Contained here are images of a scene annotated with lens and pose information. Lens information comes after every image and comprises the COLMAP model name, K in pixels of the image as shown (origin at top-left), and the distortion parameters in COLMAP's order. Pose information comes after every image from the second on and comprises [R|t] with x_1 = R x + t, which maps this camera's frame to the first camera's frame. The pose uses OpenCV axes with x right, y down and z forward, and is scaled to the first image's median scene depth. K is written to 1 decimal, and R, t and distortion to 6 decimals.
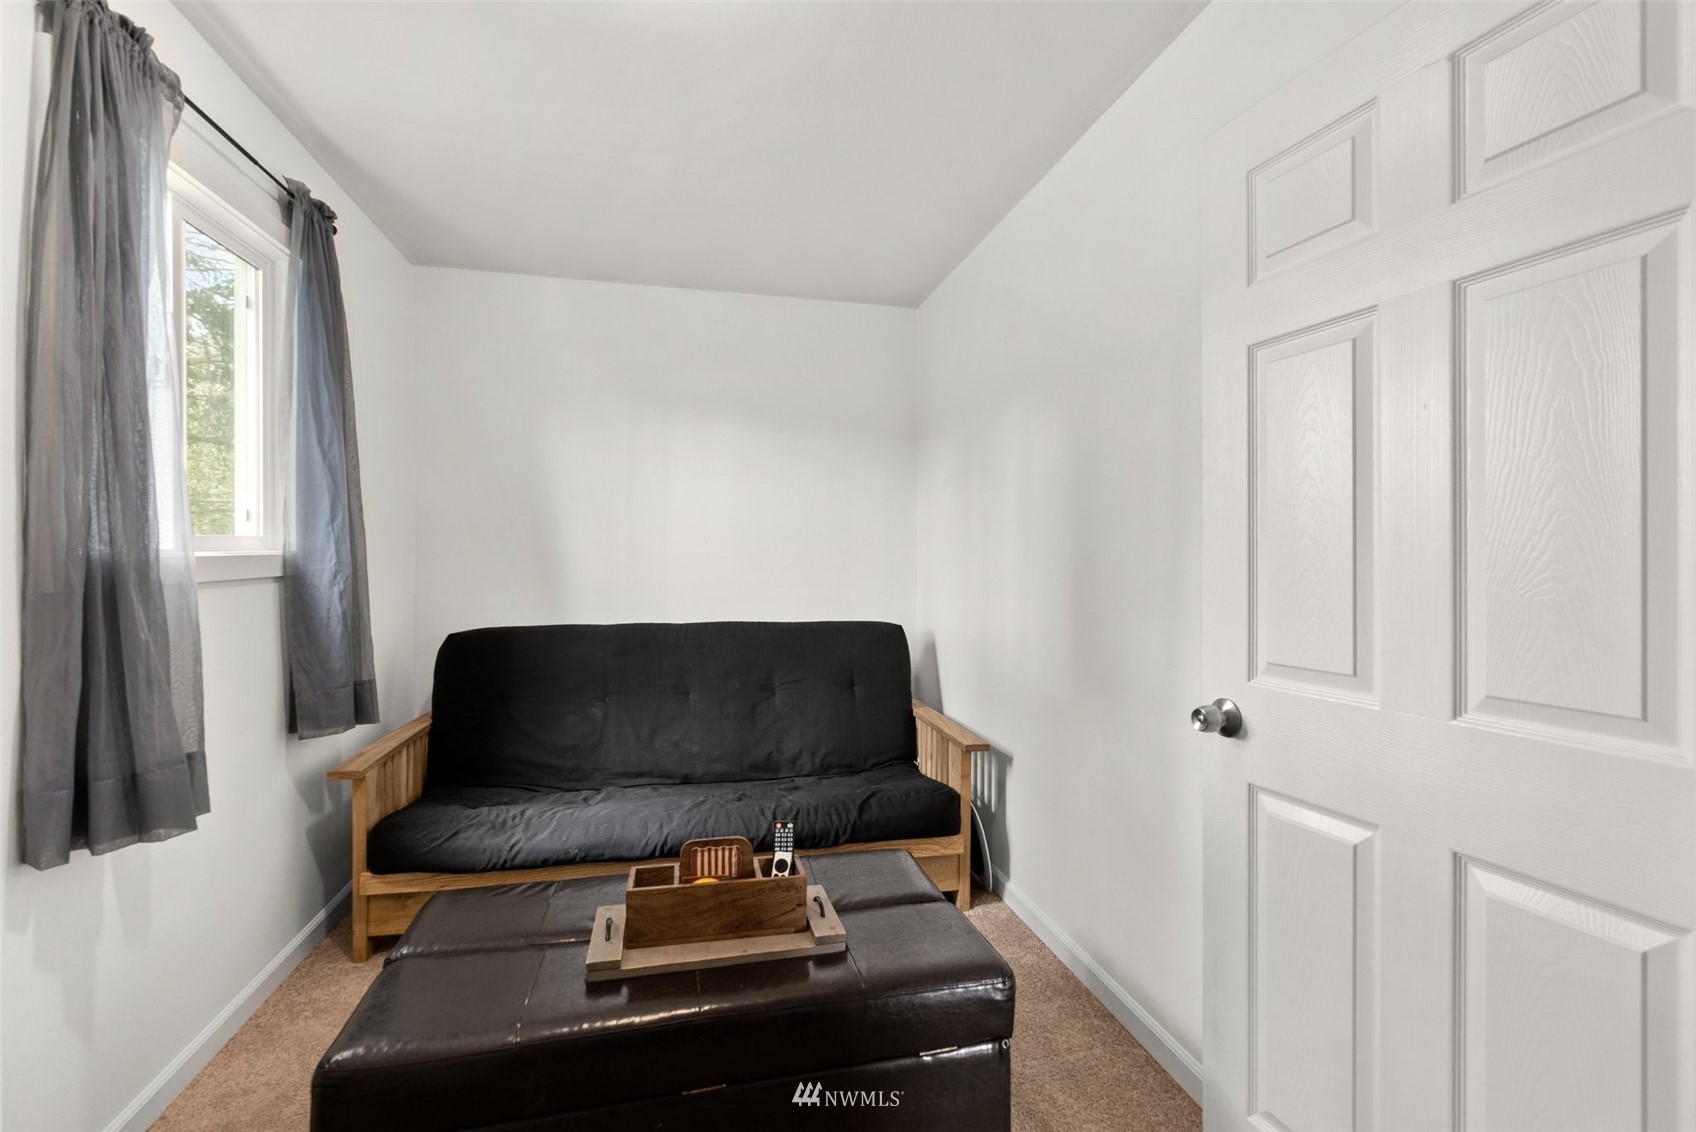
lens RADIAL K [[777.0, 0, 853.2], [0, 777.0, 555.5], [0, 0, 1]] dist [-0.010061, 0.000367]
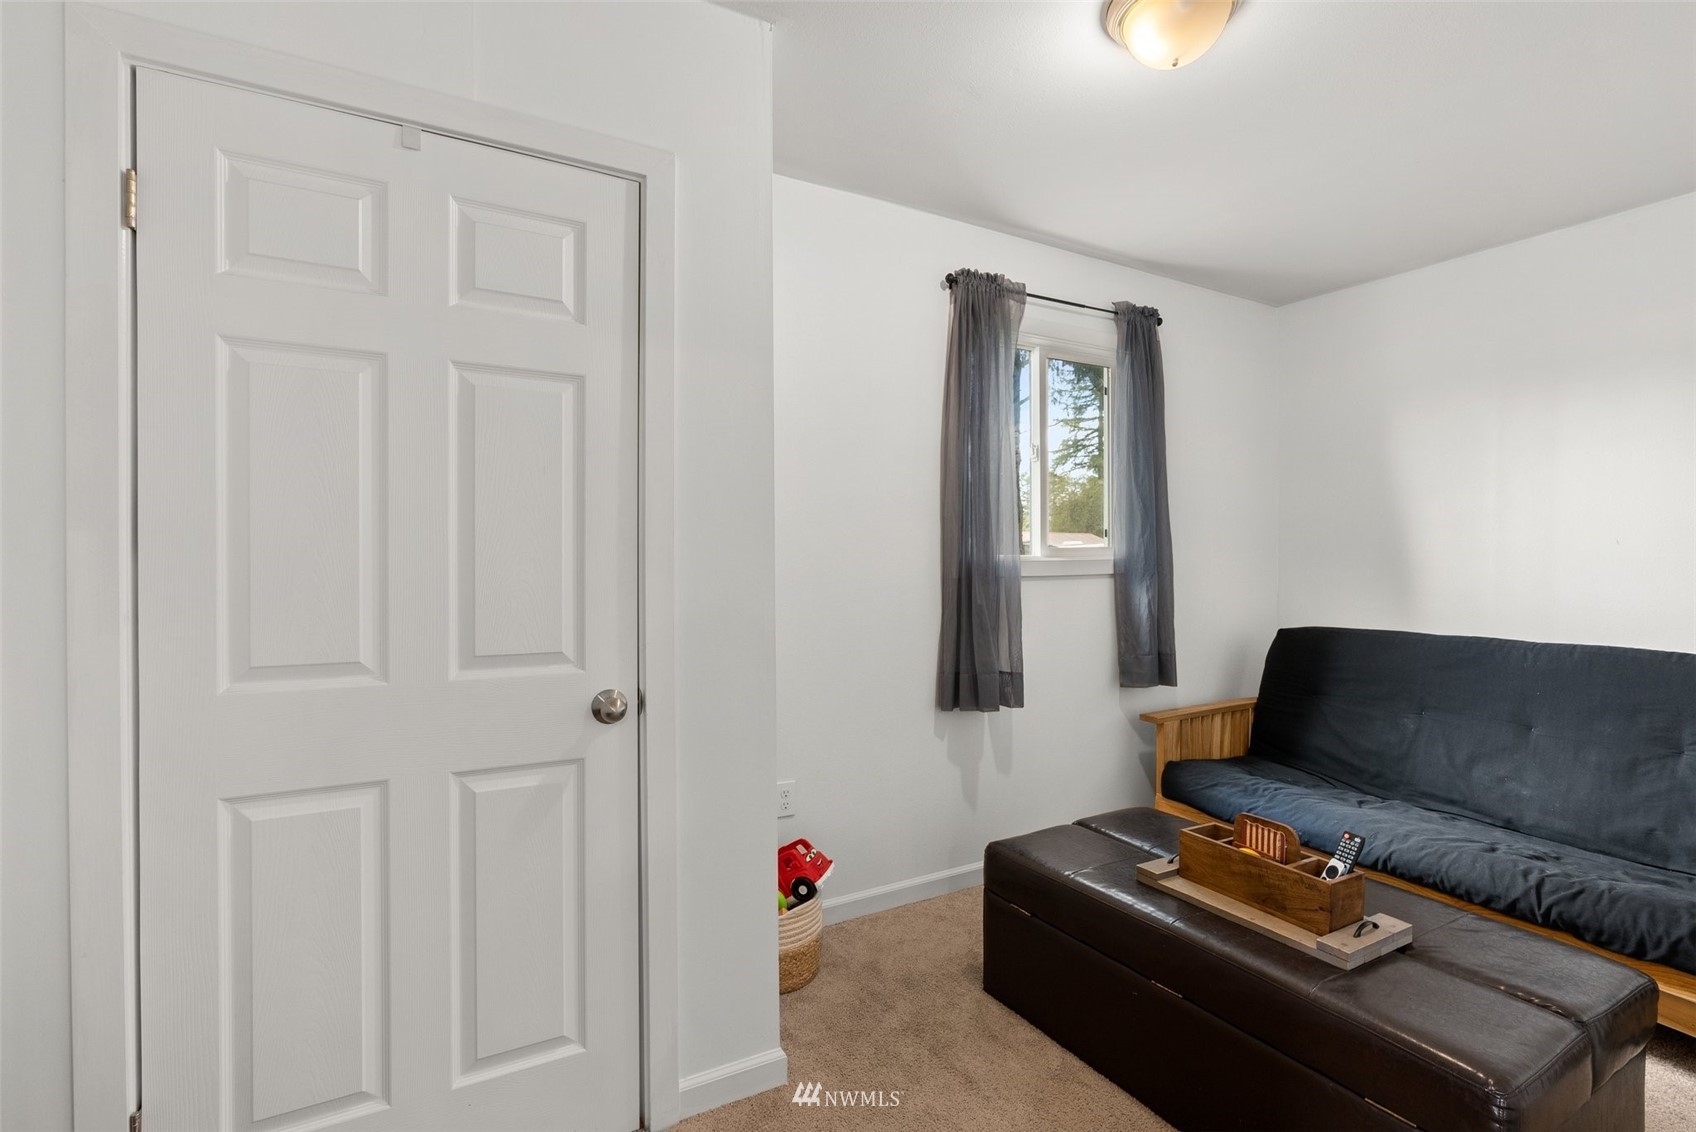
lens RADIAL K [[777.0, 0, 856.3], [0, 777.0, 563.8], [0, 0, 1]] dist [-0.010061, 0.000367]
pose [[0.289865, 0.007020, -0.957042, 0.476838], [-0.001783, 0.999975, 0.006795, -0.000751], [0.957066, -0.000263, 0.289870, 0.090993]]
